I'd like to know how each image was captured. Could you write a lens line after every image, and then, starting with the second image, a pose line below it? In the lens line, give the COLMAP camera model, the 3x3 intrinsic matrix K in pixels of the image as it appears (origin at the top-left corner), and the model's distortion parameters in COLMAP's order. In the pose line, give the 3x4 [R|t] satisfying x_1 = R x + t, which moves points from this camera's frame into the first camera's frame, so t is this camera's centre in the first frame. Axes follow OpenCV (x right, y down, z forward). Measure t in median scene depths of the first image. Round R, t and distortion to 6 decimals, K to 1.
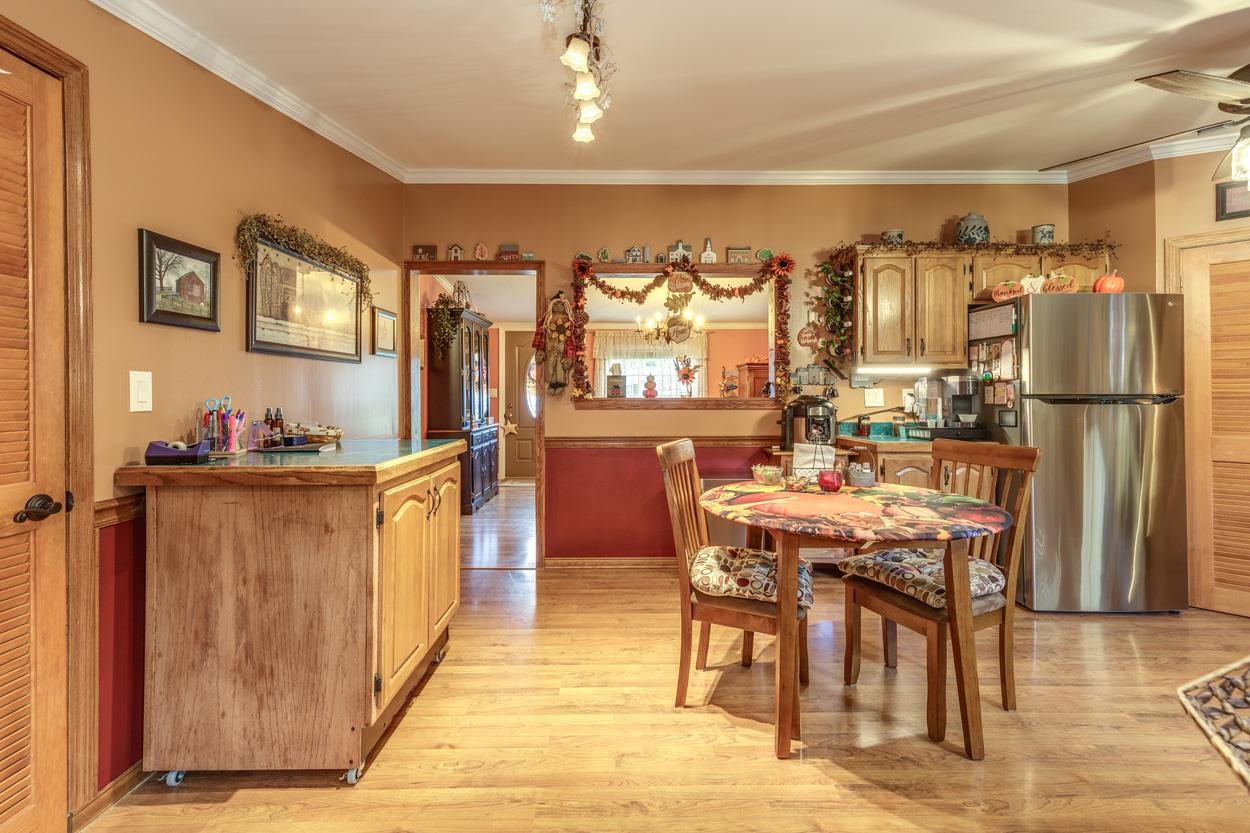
lens RADIAL K [[586.4, 0, 627.0], [0, 586.4, 392.5], [0, 0, 1]] dist [0.011385, 0.000096]
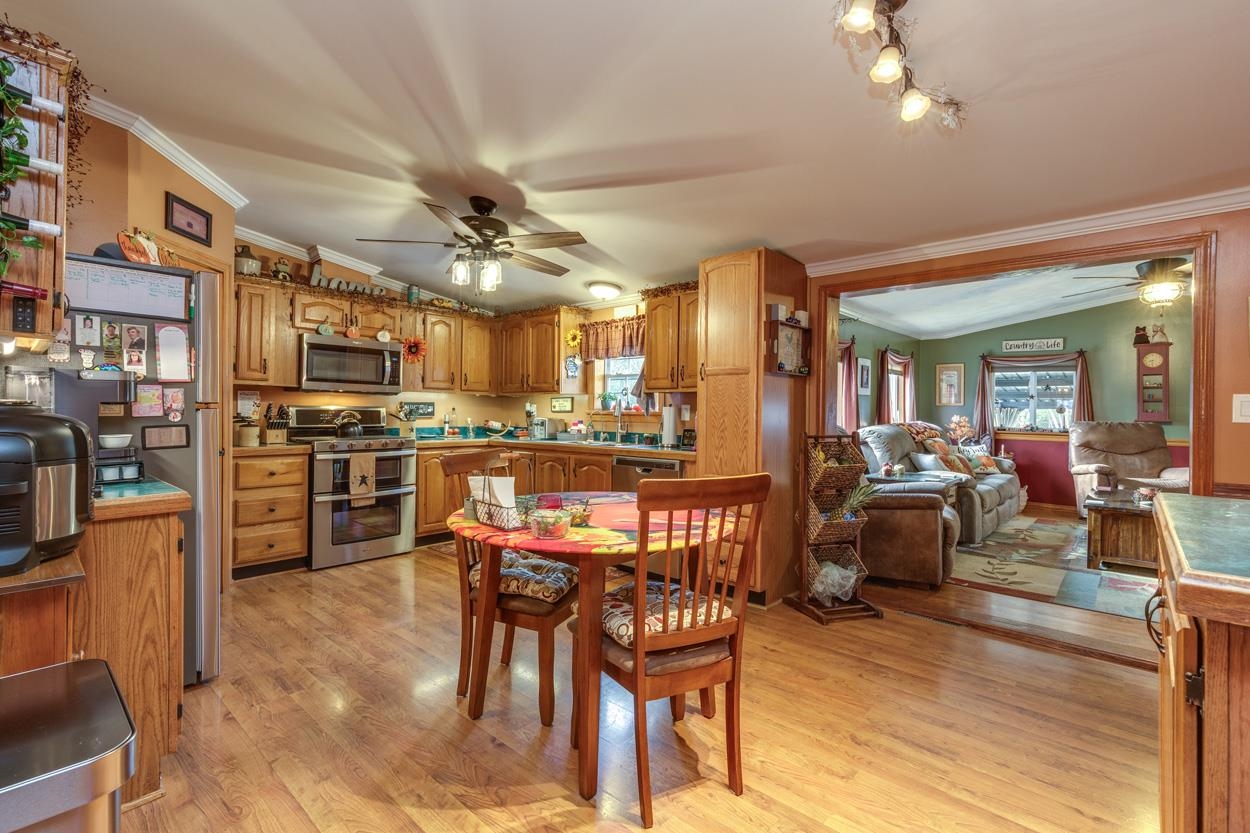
lens RADIAL K [[559.1, 0, 630.5], [0, 559.1, 424.4], [0, 0, 1]] dist [0.013148, 0.000192]
pose [[-0.728111, -0.022973, 0.685074, -0.201623], [-0.009993, 0.999688, 0.022903, 0.008168], [-0.685386, 0.009830, -0.728113, 1.019148]]
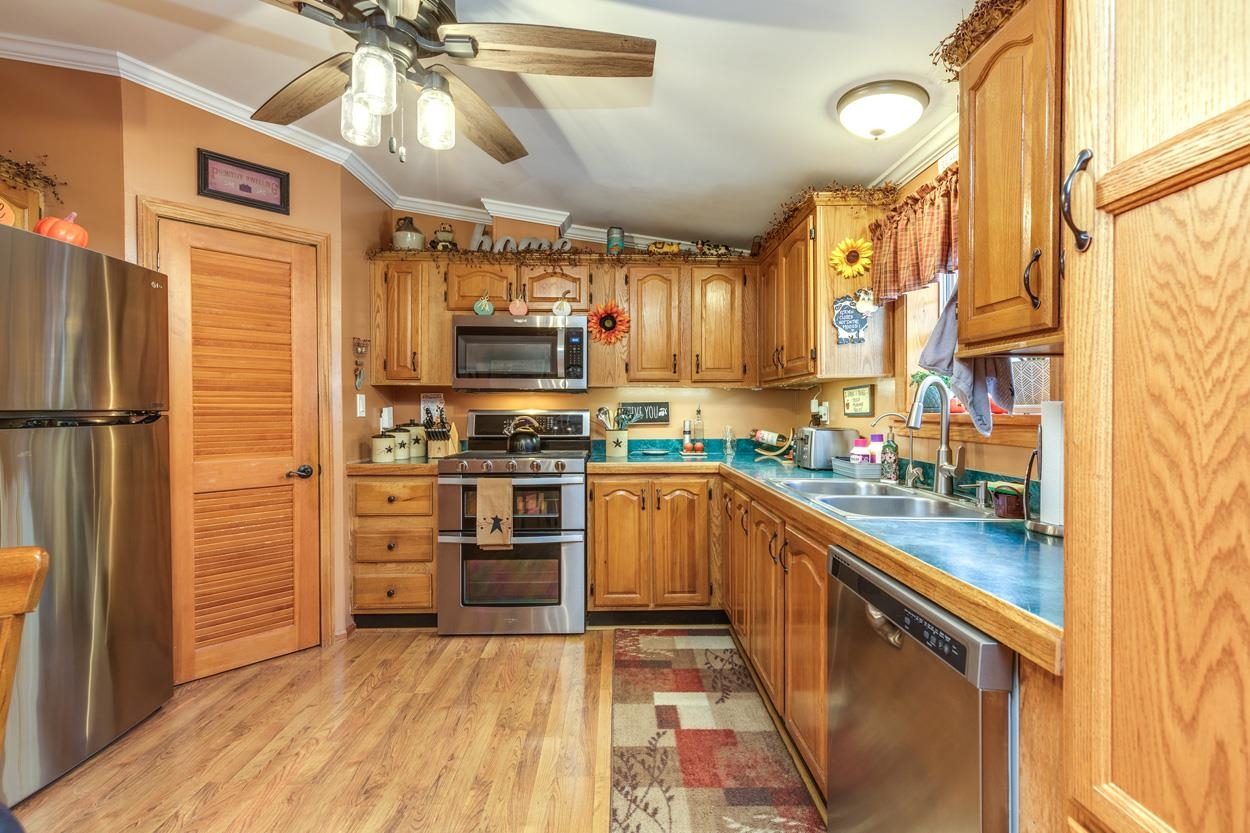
lens RADIAL K [[567.3, 0, 622.3], [0, 567.3, 414.4], [0, 0, 1]] dist [0.003631, 0.000405]
pose [[0.002599, -0.006886, 0.999973, 0.195748], [0.001268, 0.999976, 0.006883, 0.003649], [-0.999996, 0.001250, 0.002607, 0.370944]]
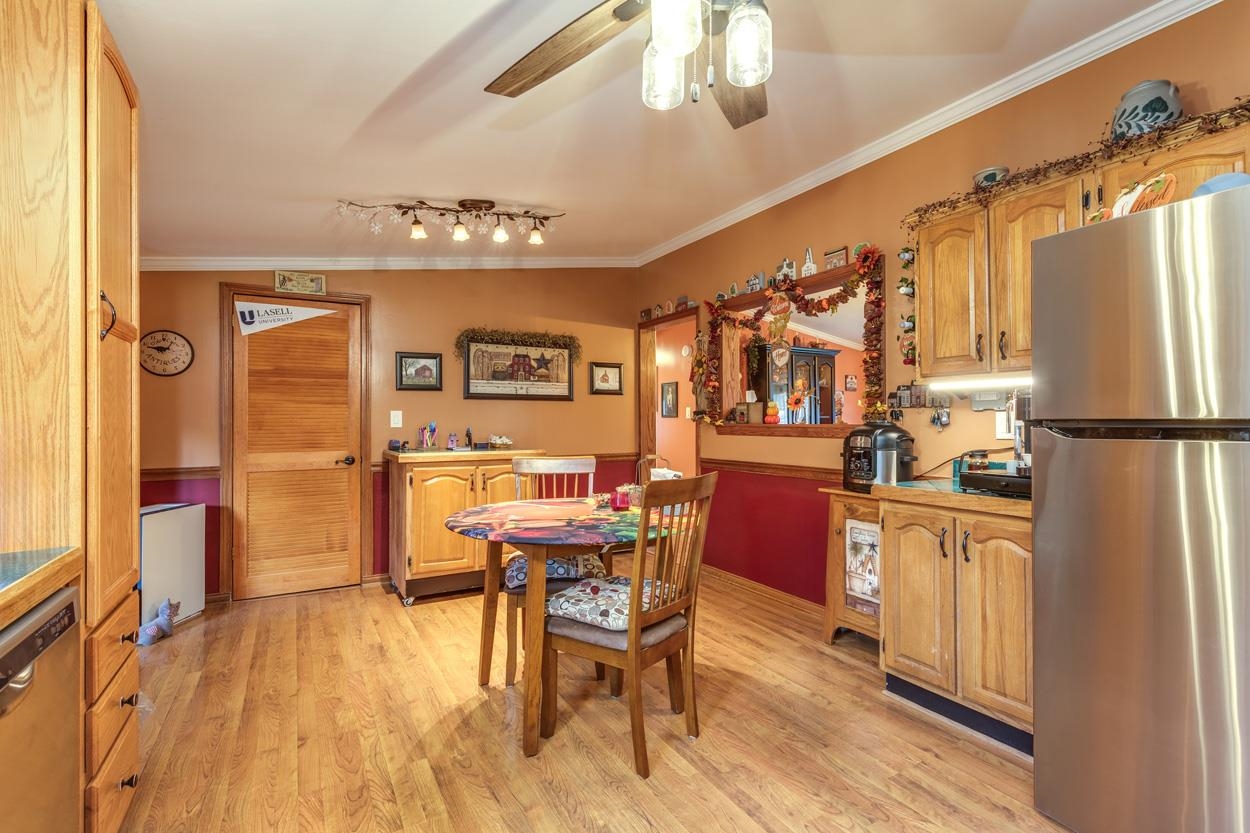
lens RADIAL K [[589.0, 0, 625.0], [0, 589.0, 416.5], [0, 0, 1]] dist [0.031282, 0.000295]
pose [[0.472952, -0.005960, -0.881068, 0.873407], [0.002429, 0.999982, -0.005460, 0.001533], [0.881085, 0.000442, 0.472958, 0.338770]]
